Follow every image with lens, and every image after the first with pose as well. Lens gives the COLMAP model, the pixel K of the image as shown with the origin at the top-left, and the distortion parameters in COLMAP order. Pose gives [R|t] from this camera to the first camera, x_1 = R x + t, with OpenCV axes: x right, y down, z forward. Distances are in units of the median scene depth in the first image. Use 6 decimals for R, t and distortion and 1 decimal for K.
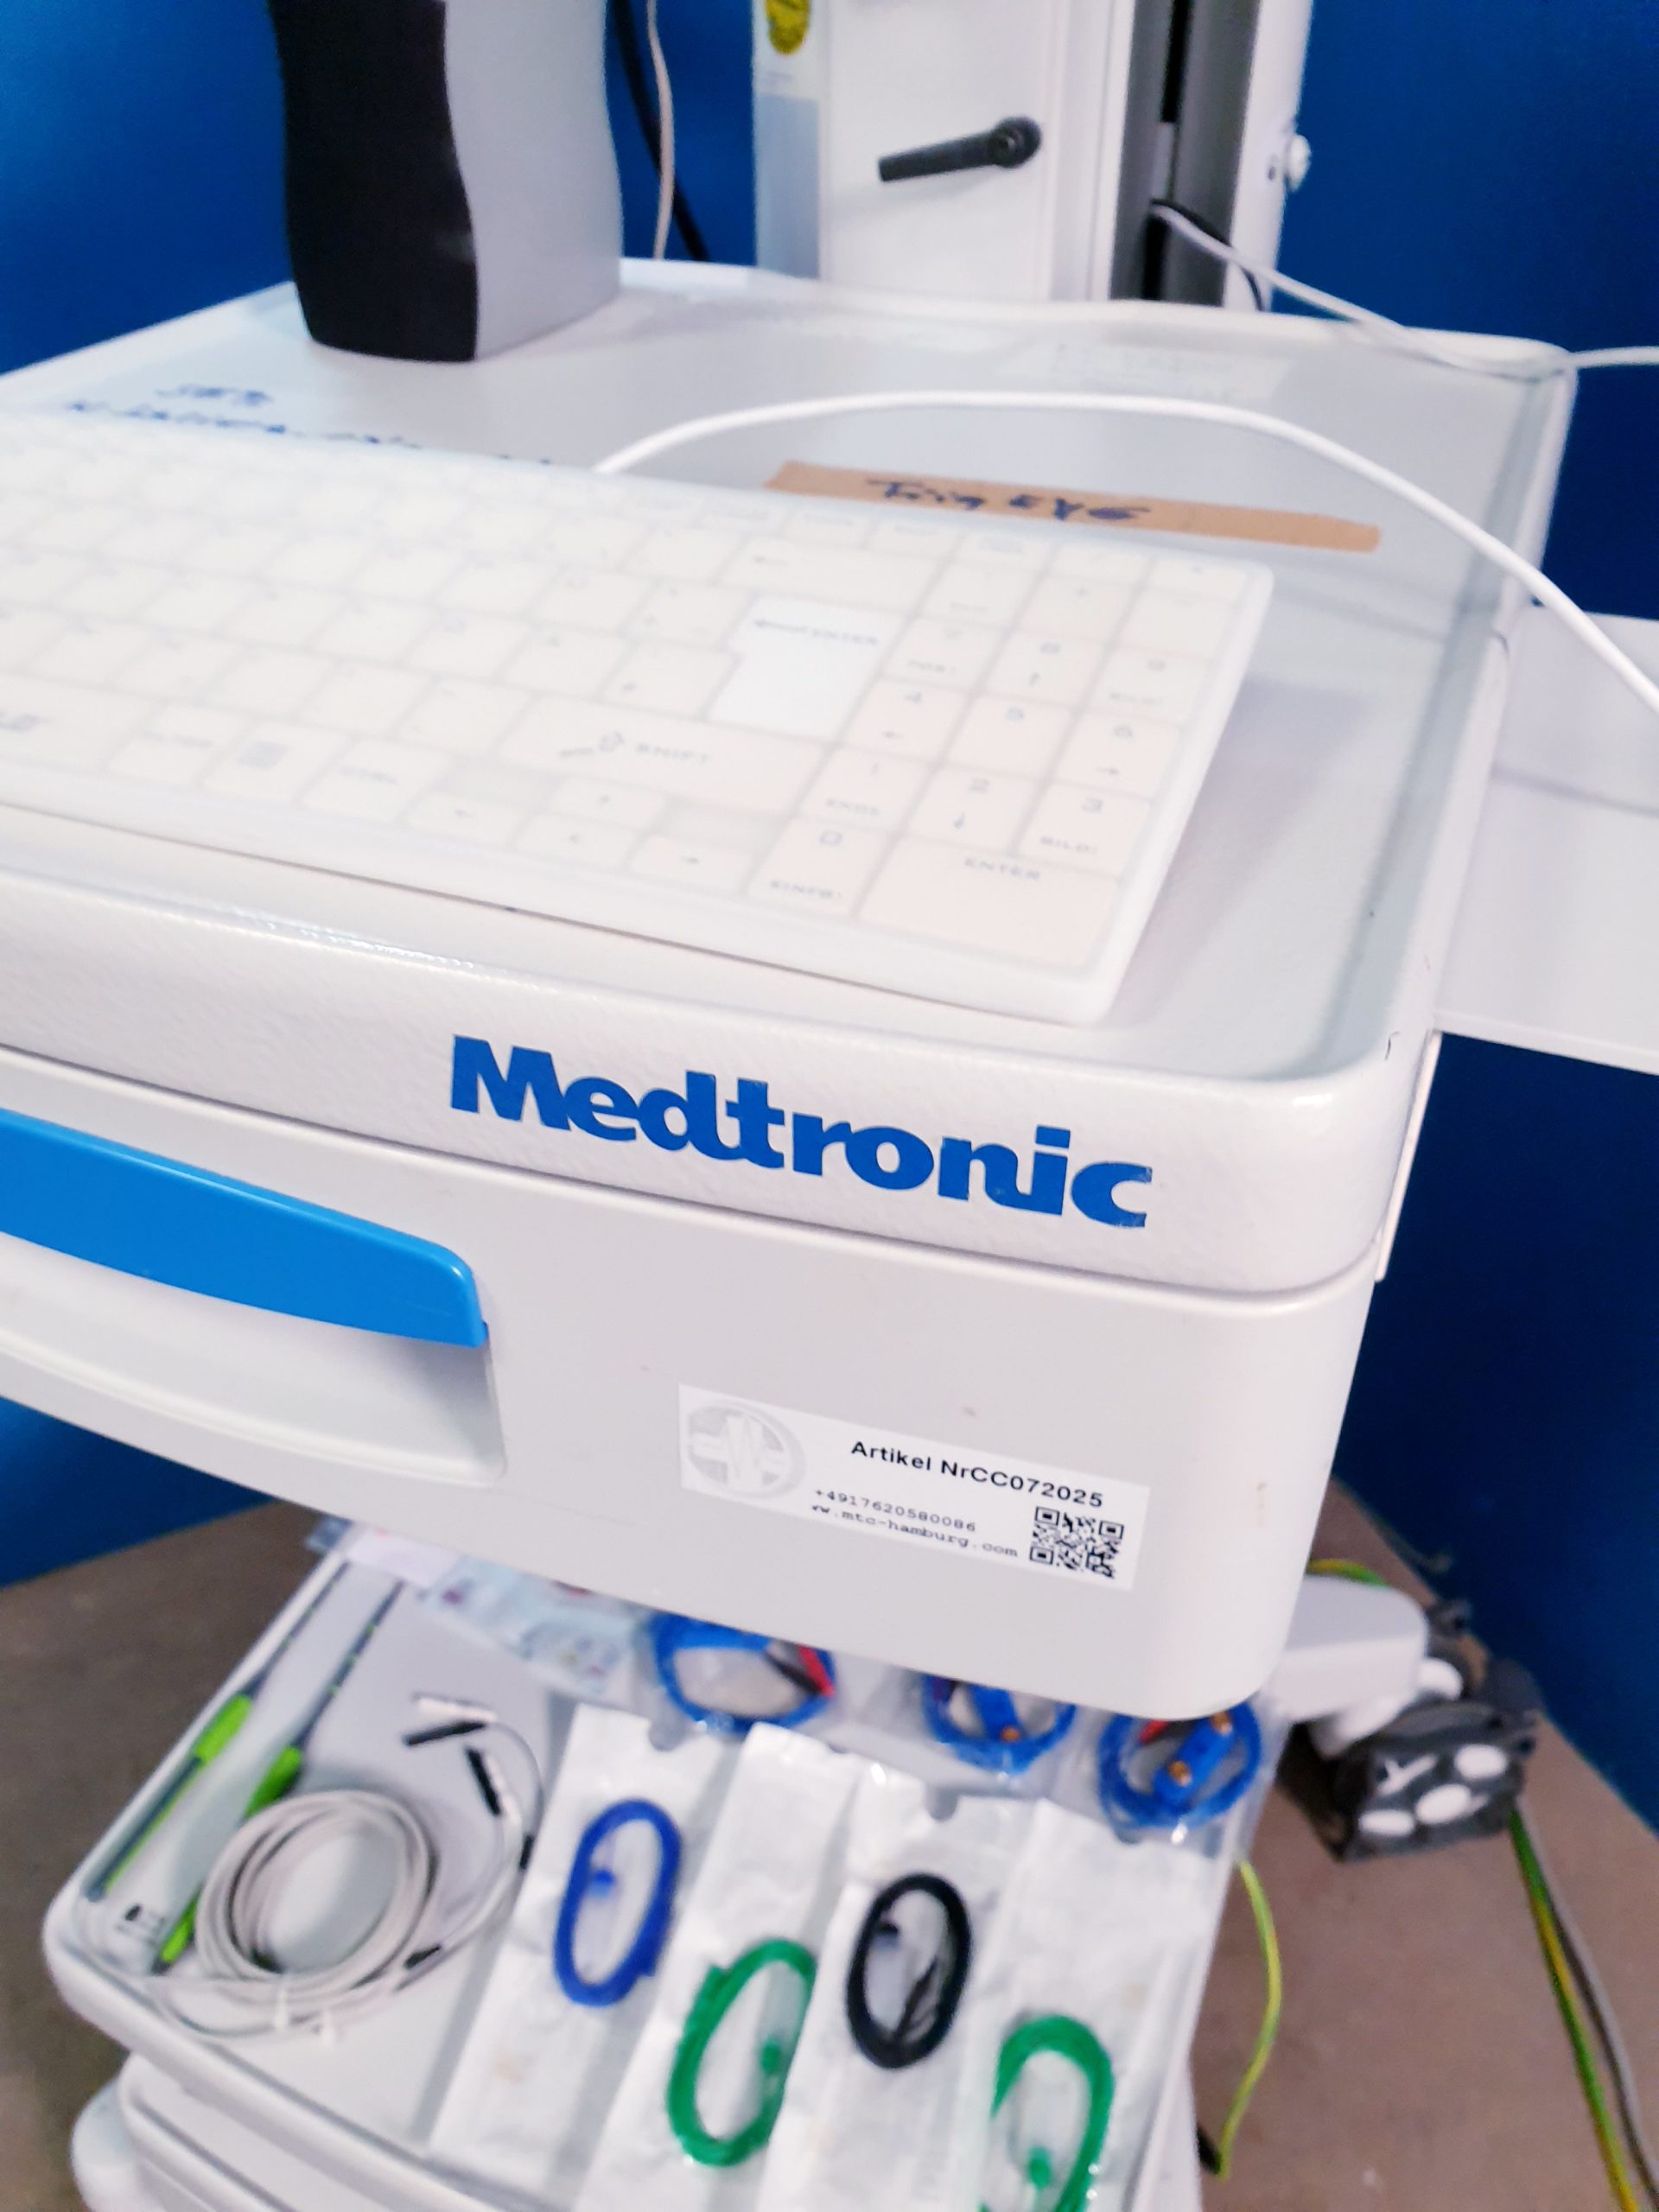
lens RADIAL K [[1696.3, 0, 881.2], [0, 1696.3, 1099.2], [0, 0, 1]] dist [-0.001106, 0.021841]
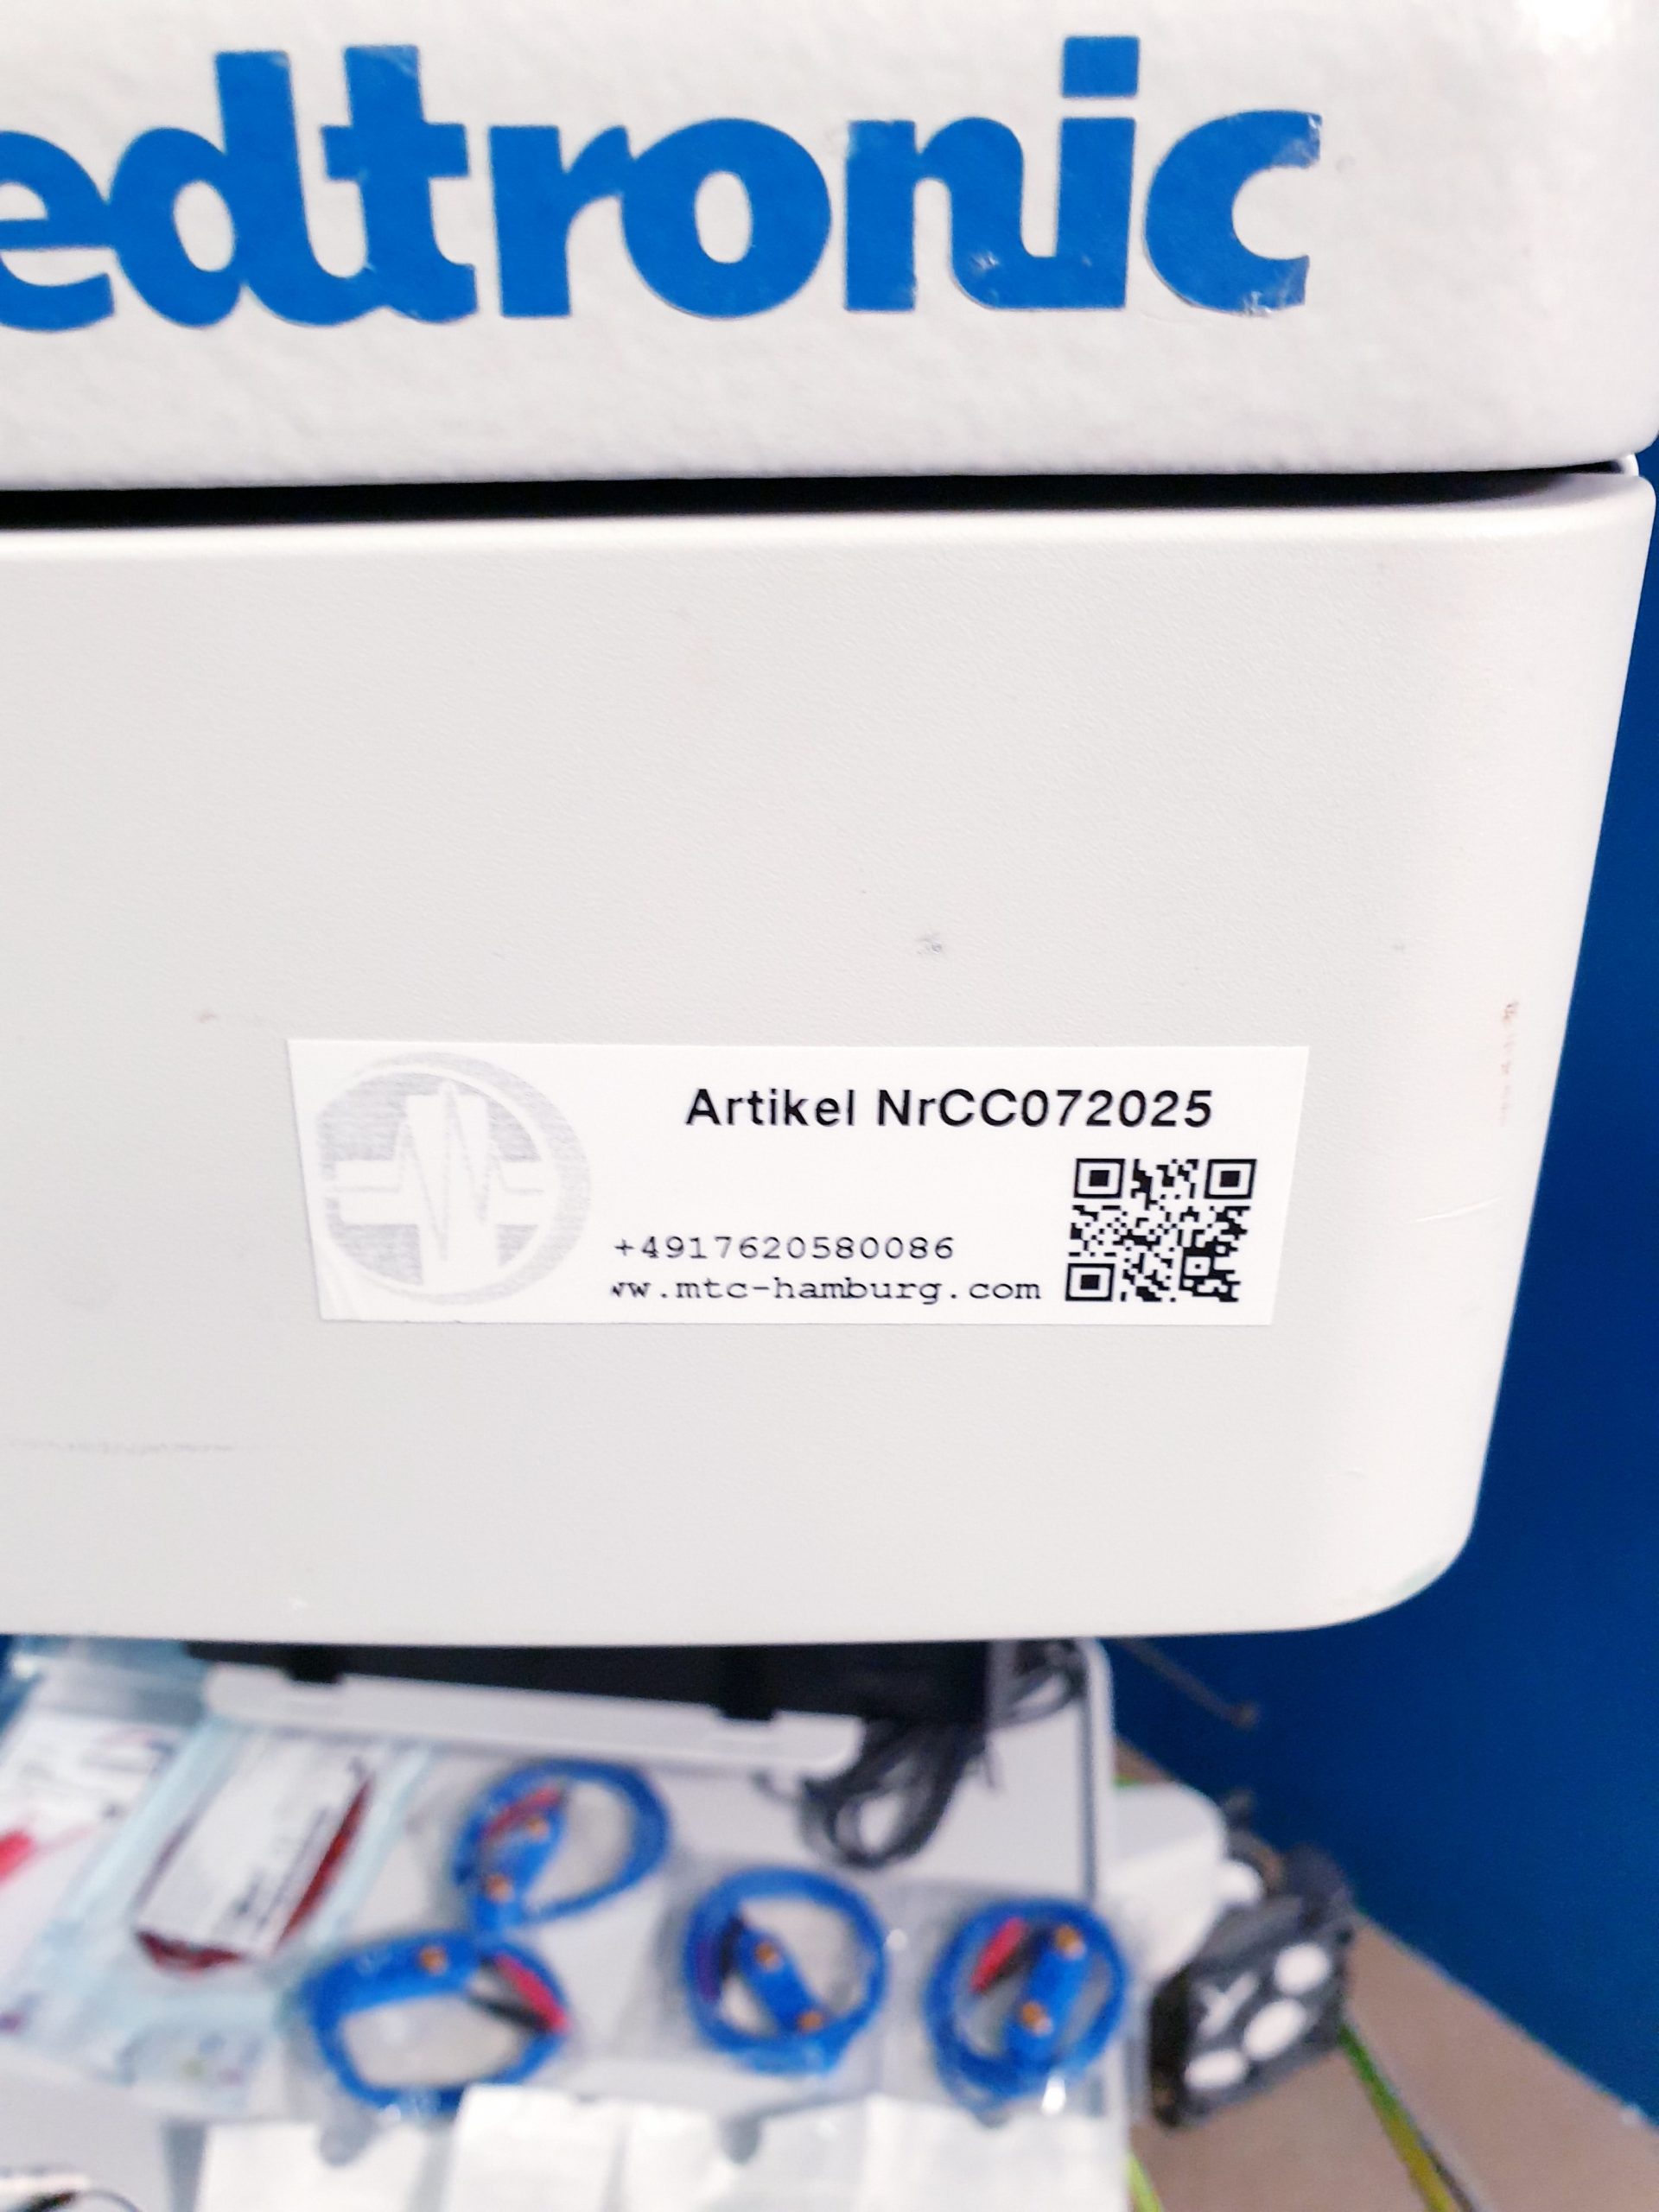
lens RADIAL K [[1696.3, 0, 851.9], [0, 1696.3, 1181.9], [0, 0, 1]] dist [-0.001106, 0.021841]
pose [[0.965583, -0.128185, 0.226314, -0.083257], [0.161382, 0.977642, -0.134805, 0.301042], [-0.203974, 0.166689, 0.964681, 0.537992]]
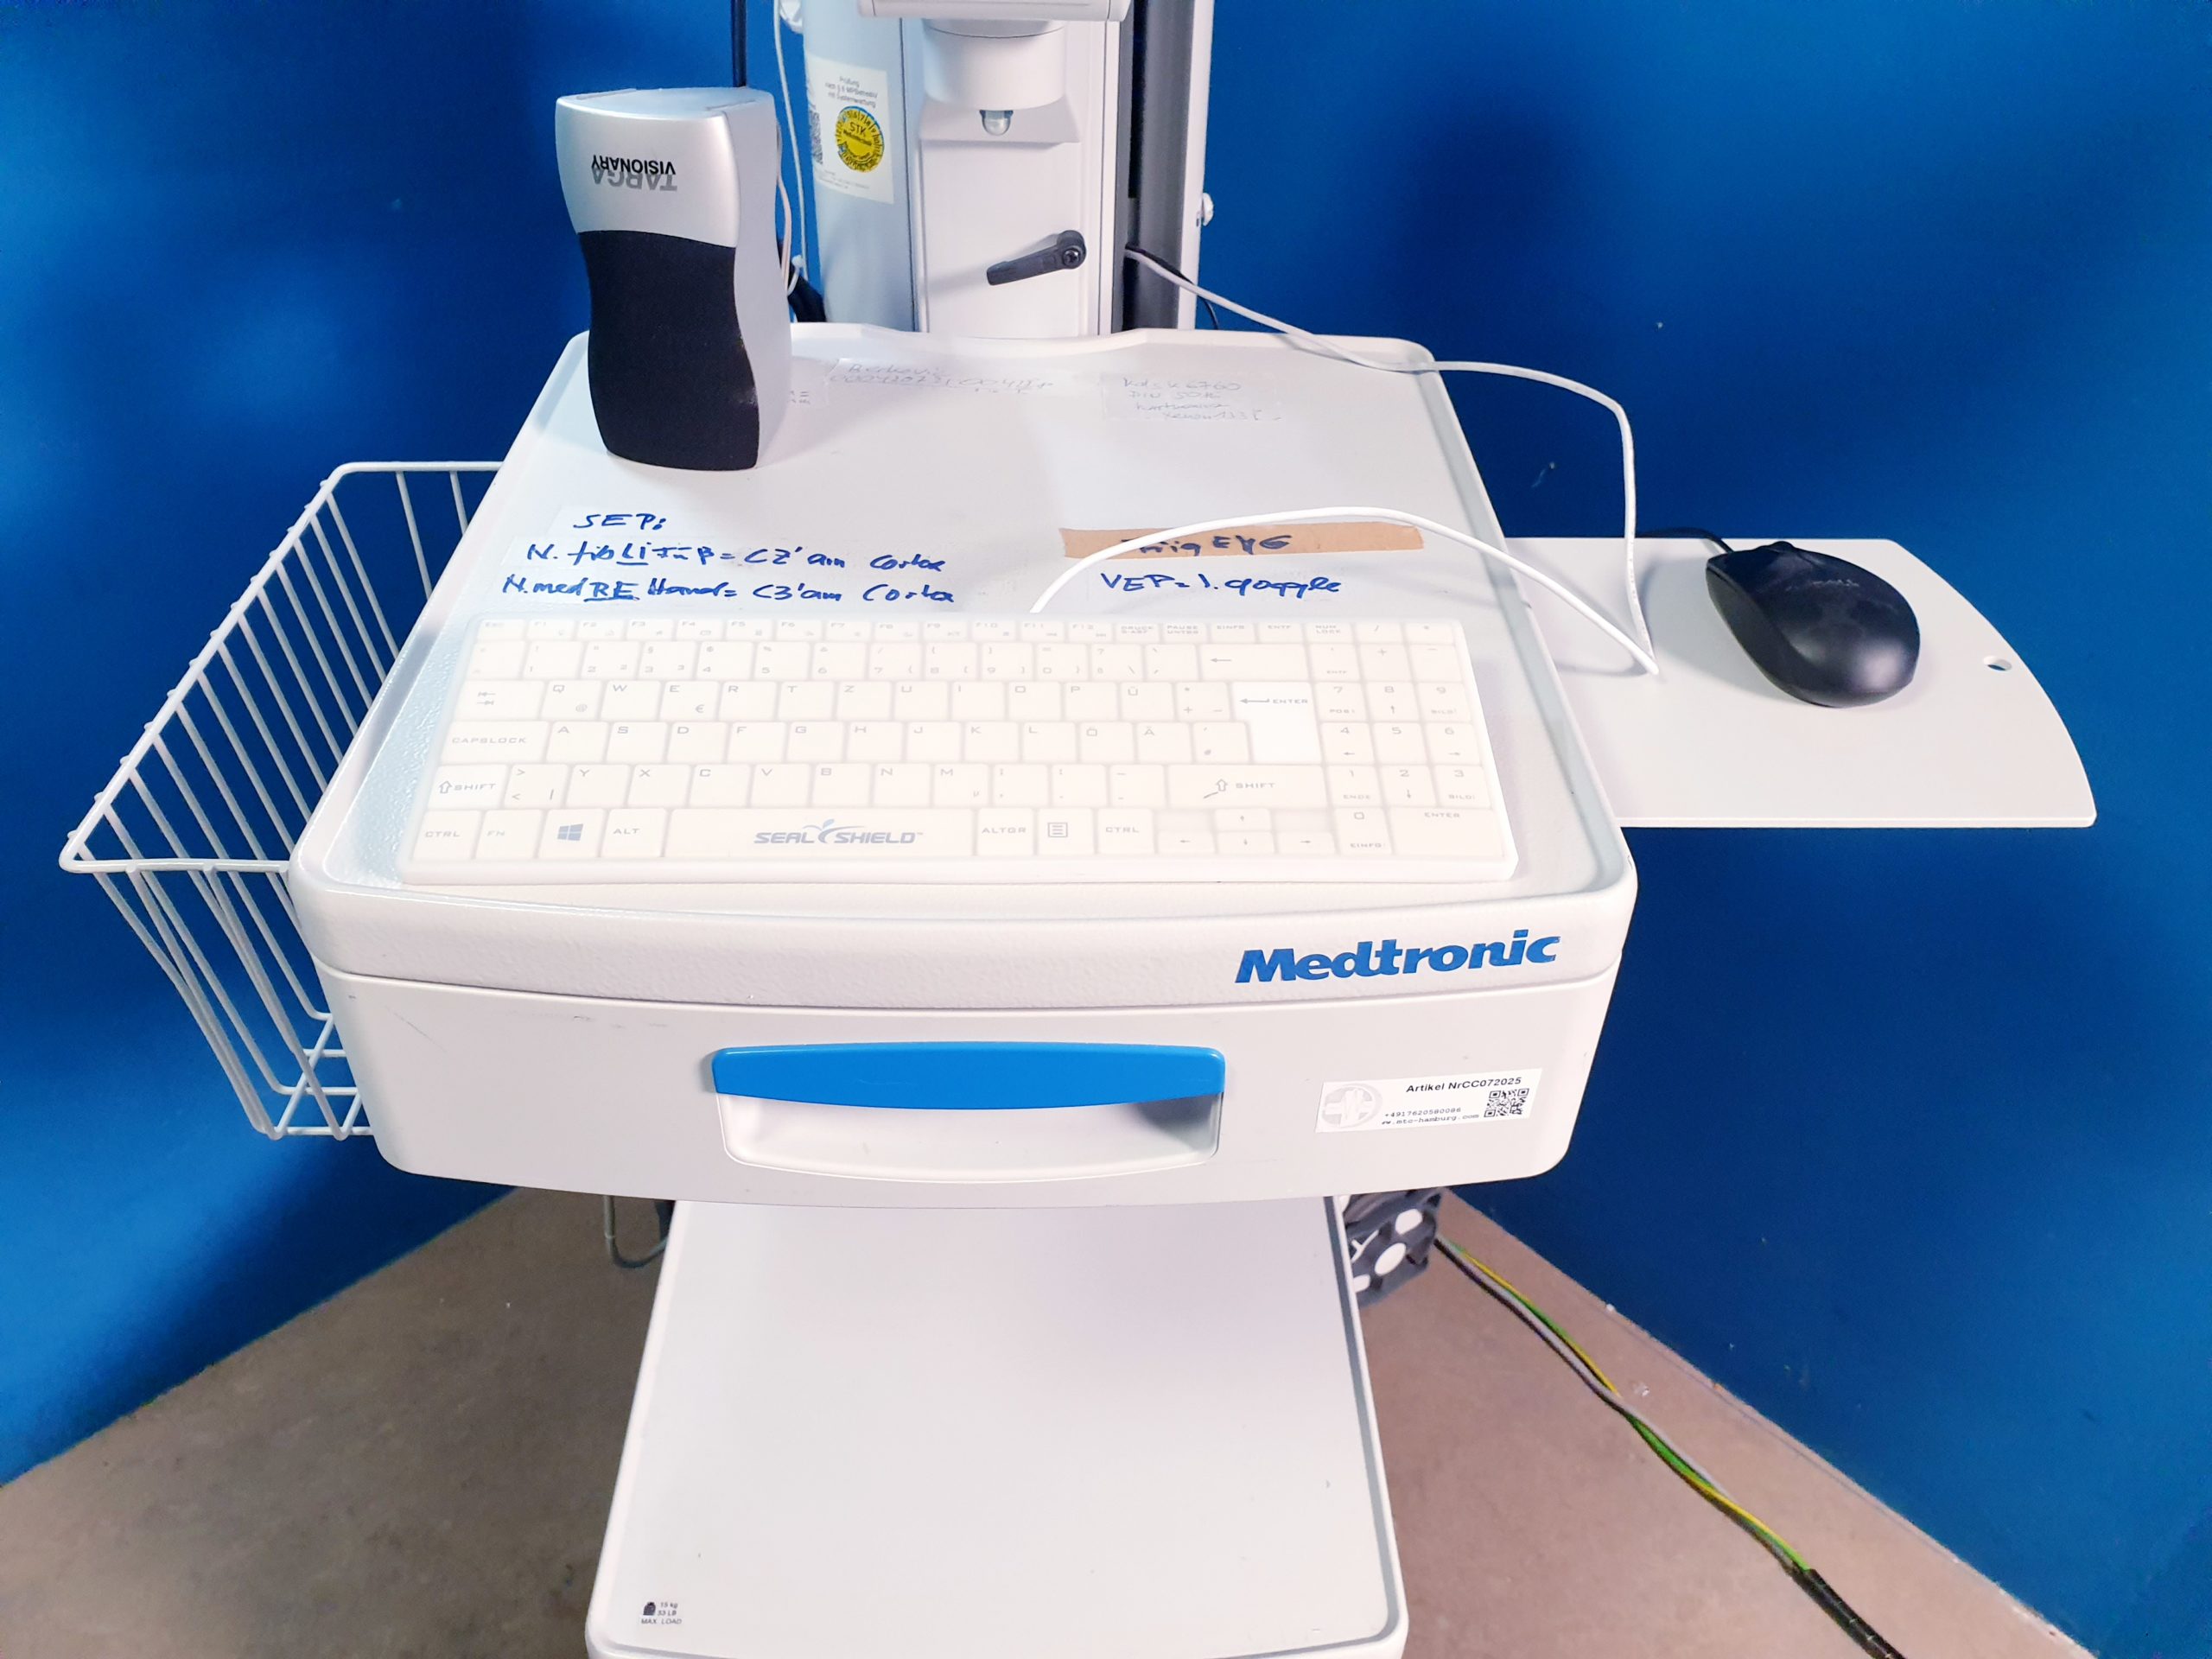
lens RADIAL K [[1696.3, 0, 1092.9], [0, 1696.3, 828.8], [0, 0, 1]] dist [-0.001106, 0.021841]
pose [[0.924805, -0.224504, 0.307139, -0.966655], [0.207798, 0.974339, 0.086508, -0.379522], [-0.318679, -0.016180, 0.947725, -0.886029]]
